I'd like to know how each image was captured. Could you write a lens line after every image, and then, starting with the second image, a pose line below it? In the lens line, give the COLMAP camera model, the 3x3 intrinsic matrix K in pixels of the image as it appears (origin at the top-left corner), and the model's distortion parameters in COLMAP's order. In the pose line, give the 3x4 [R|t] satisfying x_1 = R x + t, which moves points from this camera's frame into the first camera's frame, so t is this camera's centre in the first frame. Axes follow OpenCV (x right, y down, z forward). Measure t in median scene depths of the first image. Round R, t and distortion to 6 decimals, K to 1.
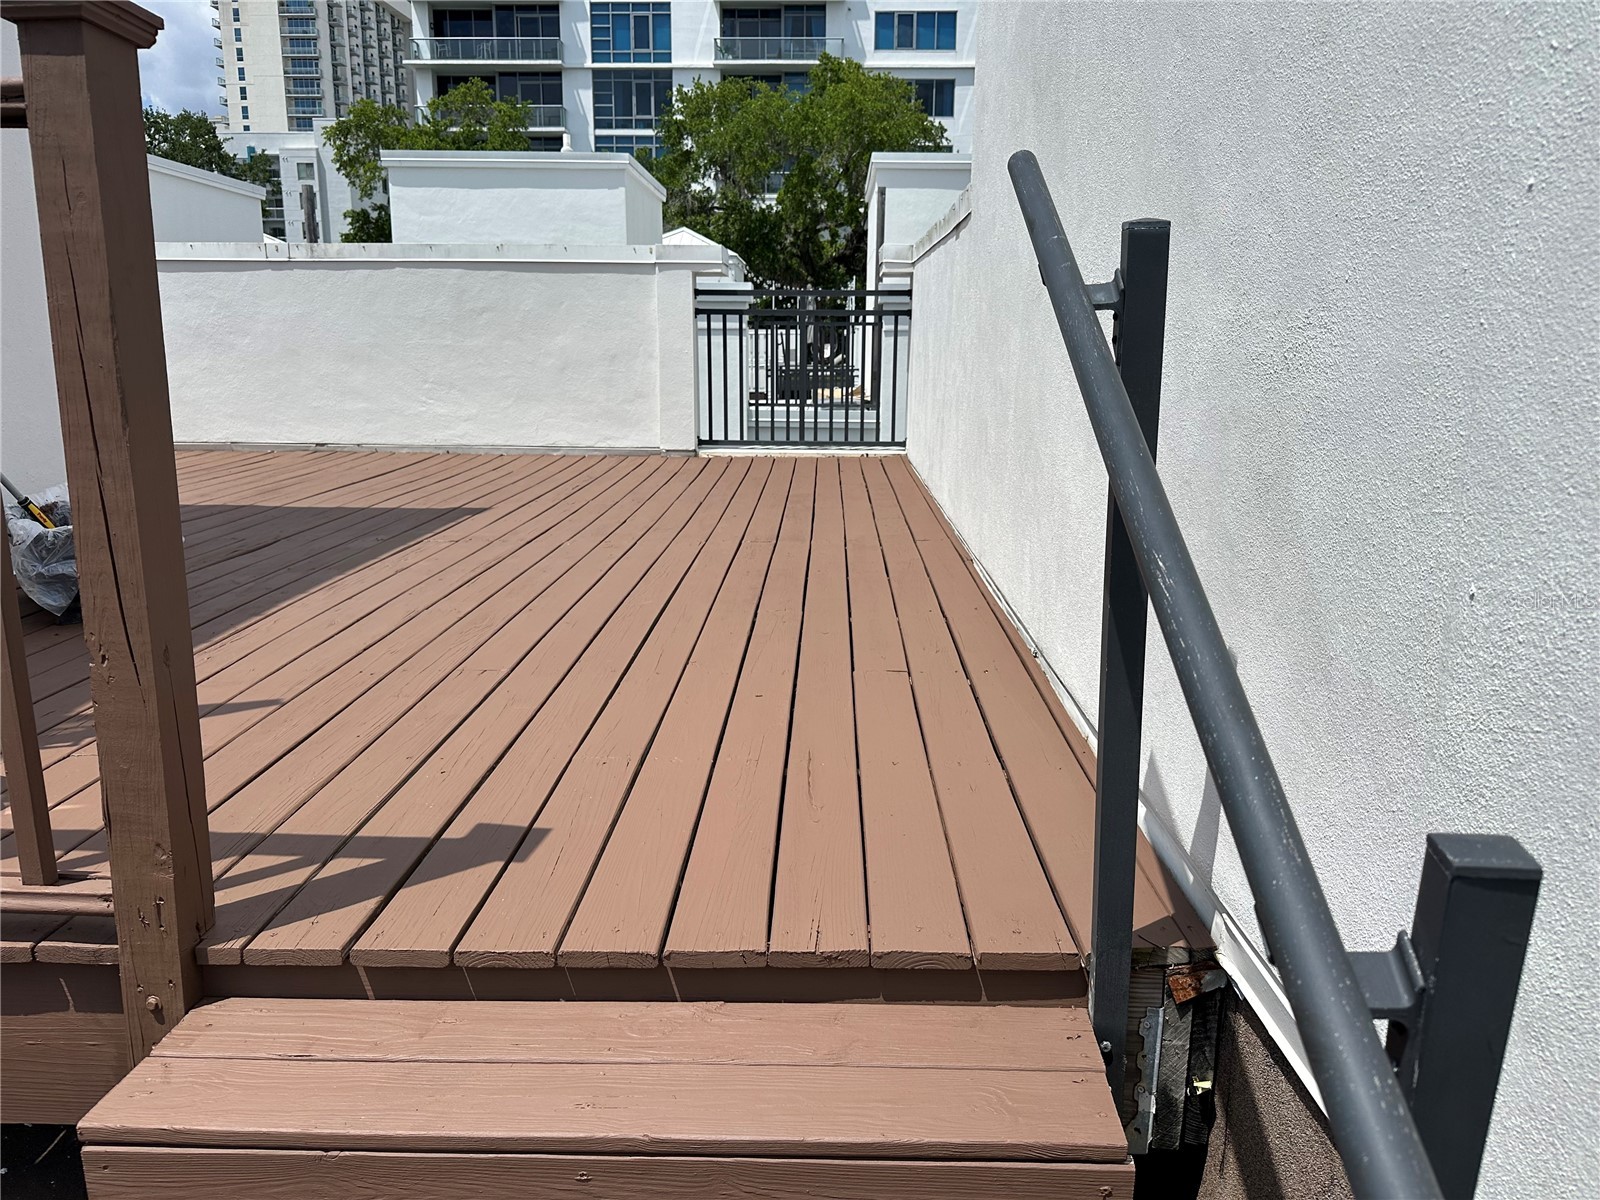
lens RADIAL K [[1123.6, 0, 809.4], [0, 1123.6, 600.7], [0, 0, 1]] dist [0.025067, -0.033940]
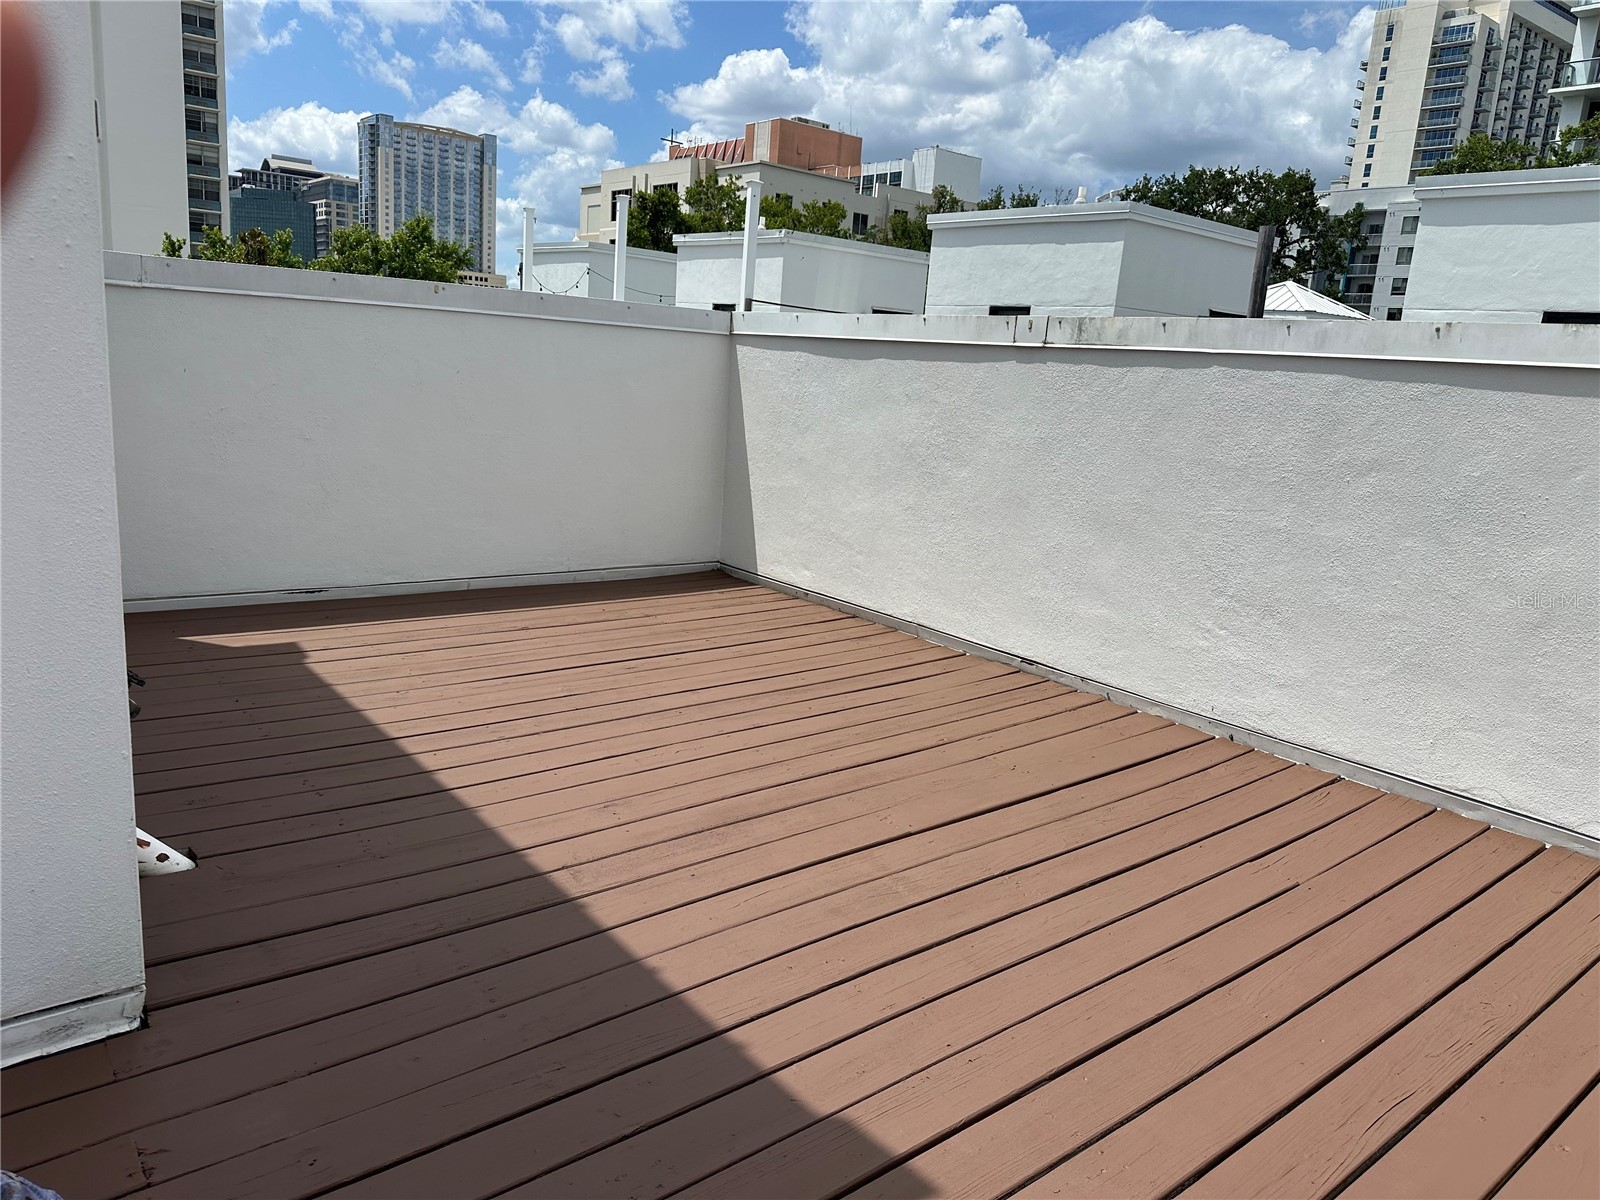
lens RADIAL K [[1123.6, 0, 802.8], [0, 1123.6, 597.9], [0, 0, 1]] dist [0.025067, -0.033940]
pose [[0.638464, 0.196603, -0.744118, -0.190685], [-0.232242, 0.970970, 0.057272, -0.387389], [0.733776, 0.136249, 0.665589, 1.164667]]
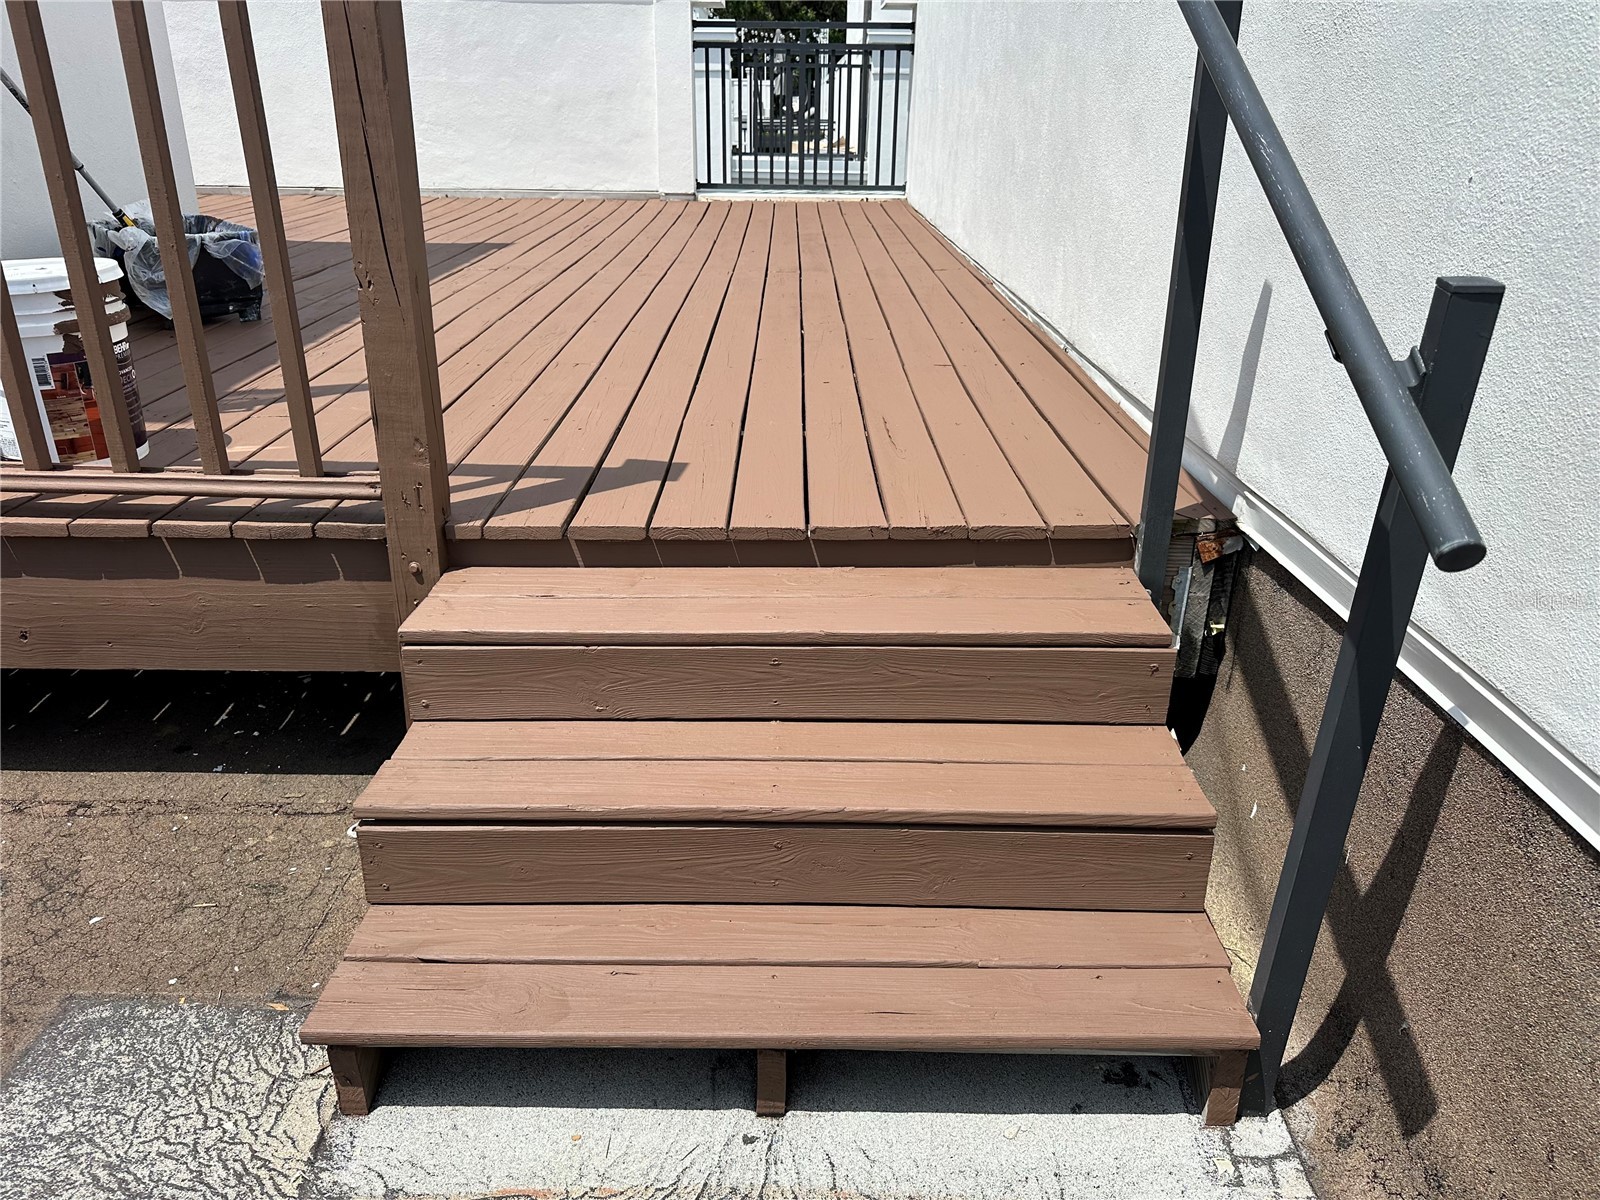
lens RADIAL K [[1123.6, 0, 793.5], [0, 1123.6, 597.9], [0, 0, 1]] dist [0.025067, -0.033940]
pose [[0.999819, -0.004287, 0.018521, -0.074666], [0.000699, 0.981878, 0.189511, 0.063613], [-0.018998, -0.189464, 0.981704, -0.121162]]
